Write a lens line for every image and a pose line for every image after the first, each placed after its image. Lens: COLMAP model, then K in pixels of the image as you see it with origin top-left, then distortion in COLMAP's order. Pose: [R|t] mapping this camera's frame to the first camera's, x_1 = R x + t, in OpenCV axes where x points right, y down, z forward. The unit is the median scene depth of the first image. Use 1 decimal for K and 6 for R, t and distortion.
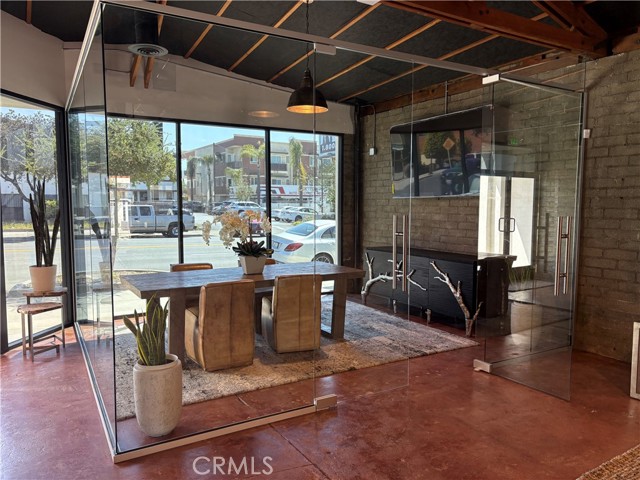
lens RADIAL K [[485.2, 0, 320.0], [0, 485.2, 243.7], [0, 0, 1]] dist [0.017556, -0.007785]
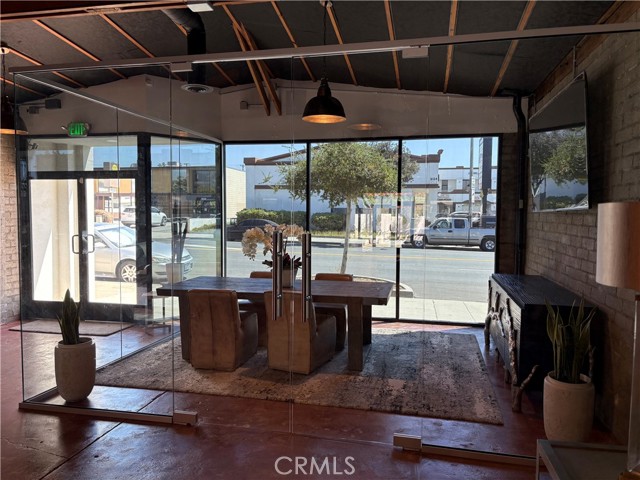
lens RADIAL K [[485.2, 0, 320.0], [0, 485.2, 243.7], [0, 0, 1]] dist [0.017556, -0.007785]
pose [[0.726413, 0.045852, -0.685727, 0.624817], [-0.063186, 0.998002, -0.000203, -0.033623], [0.684348, 0.043475, 0.727859, 0.317750]]
